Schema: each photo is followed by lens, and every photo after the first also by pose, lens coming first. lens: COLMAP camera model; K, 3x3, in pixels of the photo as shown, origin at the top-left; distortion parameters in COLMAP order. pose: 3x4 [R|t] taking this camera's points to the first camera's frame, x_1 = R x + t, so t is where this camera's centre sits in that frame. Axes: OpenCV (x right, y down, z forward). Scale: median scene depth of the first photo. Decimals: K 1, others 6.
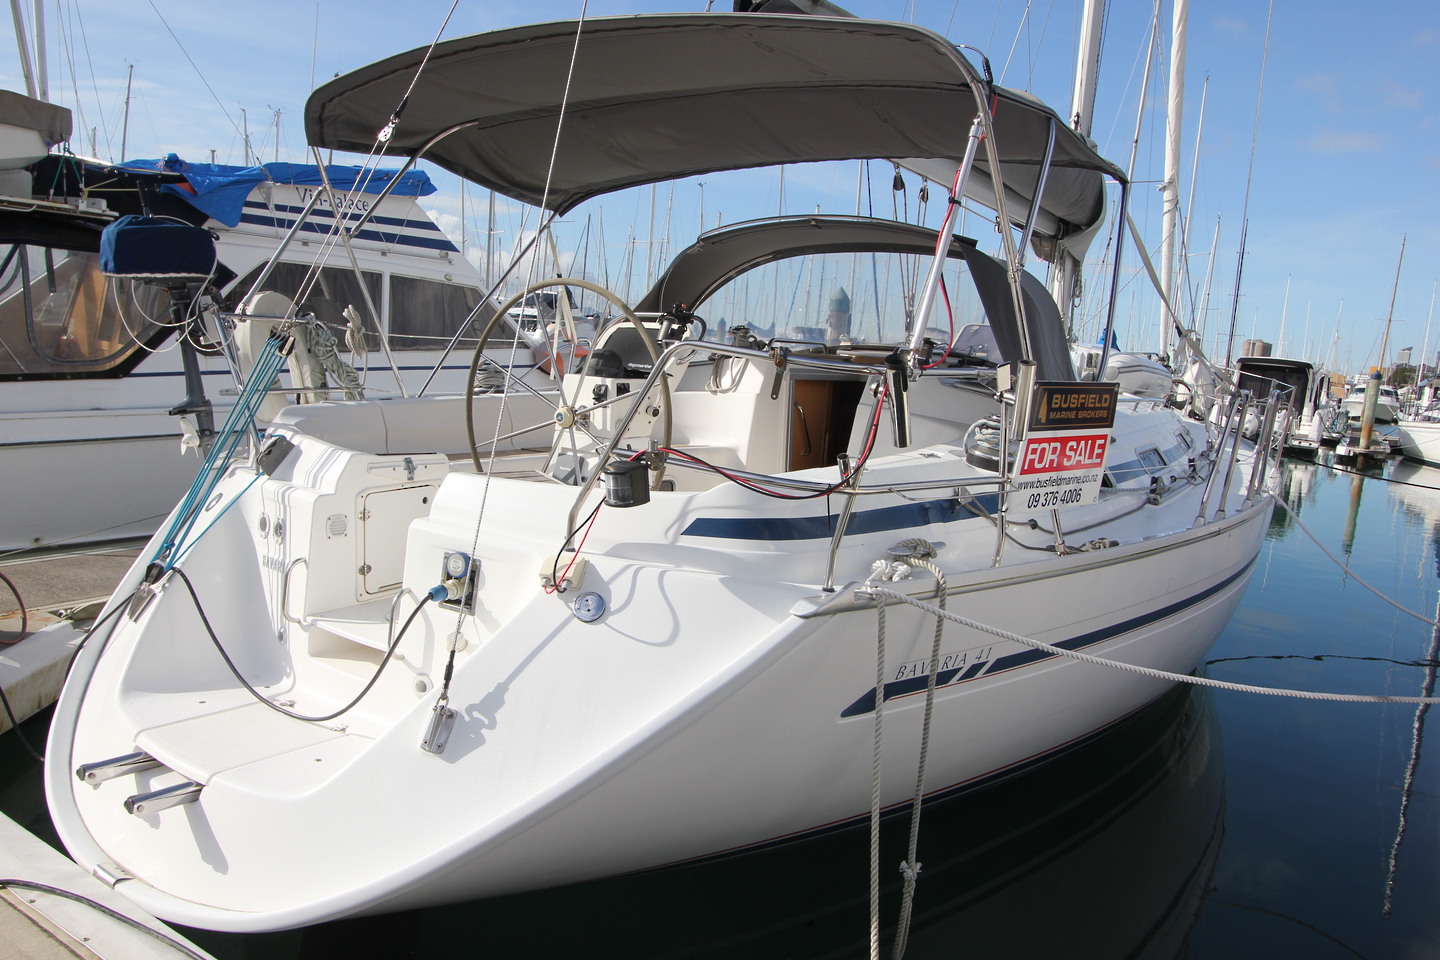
lens RADIAL K [[1062.5, 0, 724.7], [0, 1062.5, 469.9], [0, 0, 1]] dist [0.028398, -0.012620]
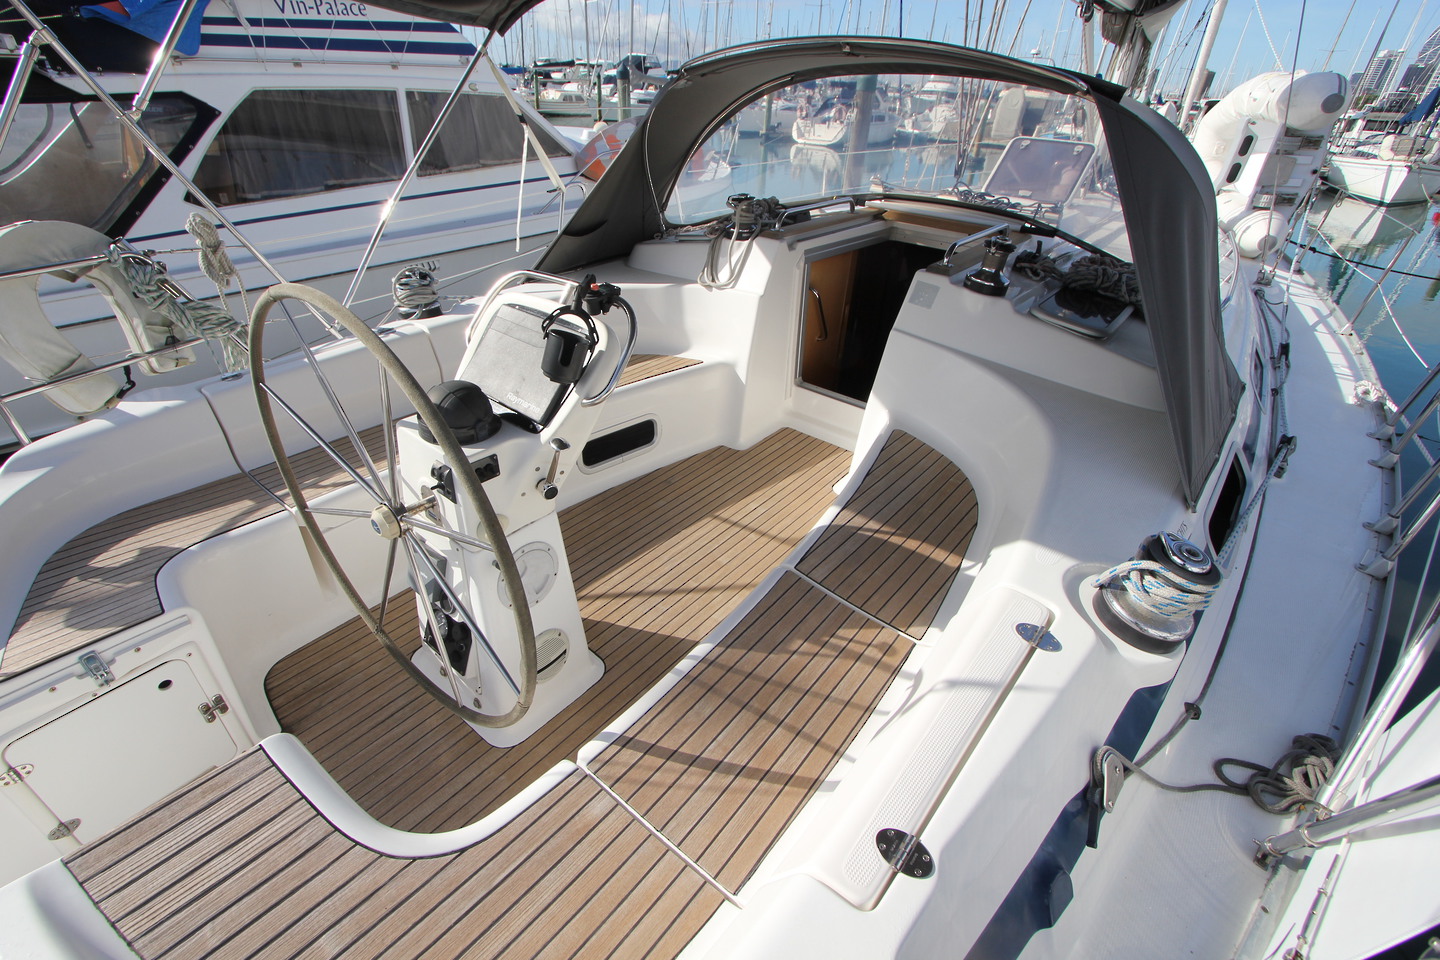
lens RADIAL K [[679.1, 0, 703.8], [0, 679.1, 516.8], [0, 0, 1]] dist [-0.008195, -0.001604]
pose [[0.995226, 0.019422, -0.095648, 0.057549], [0.023859, 0.901855, 0.431380, -0.203925], [0.094639, -0.431602, 0.897086, 0.673508]]
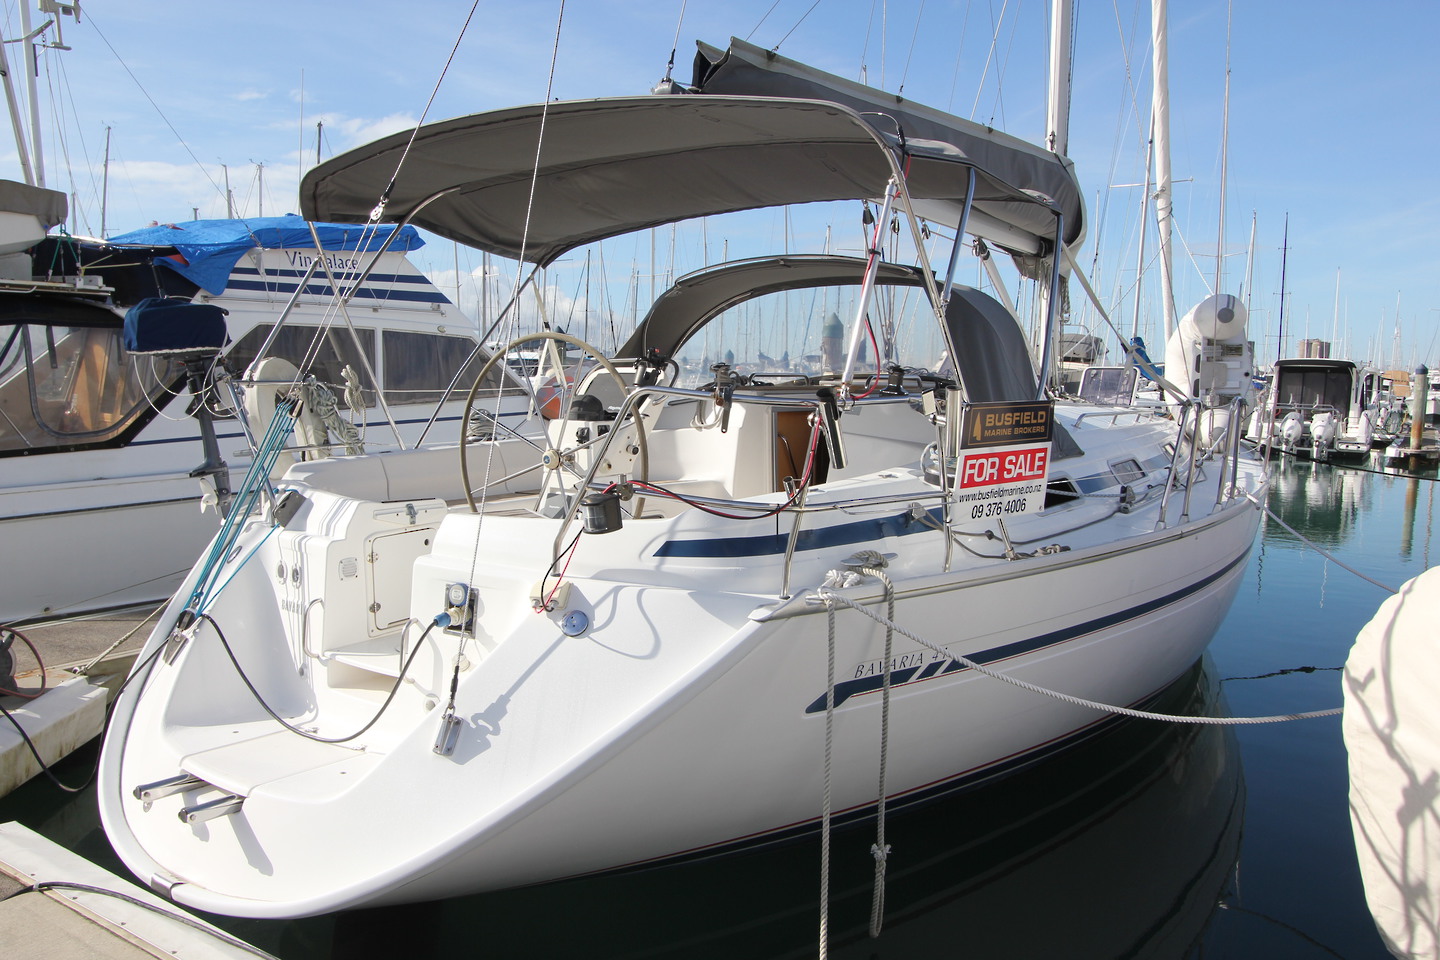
lens RADIAL K [[1136.1, 0, 726.1], [0, 1136.1, 465.5], [0, 0, 1]] dist [0.021974, 0.036249]
pose [[0.998400, -0.055388, -0.011346, 0.039404], [0.054900, 0.997707, -0.039580, 0.011682], [0.013512, 0.038894, 0.999152, -0.151330]]
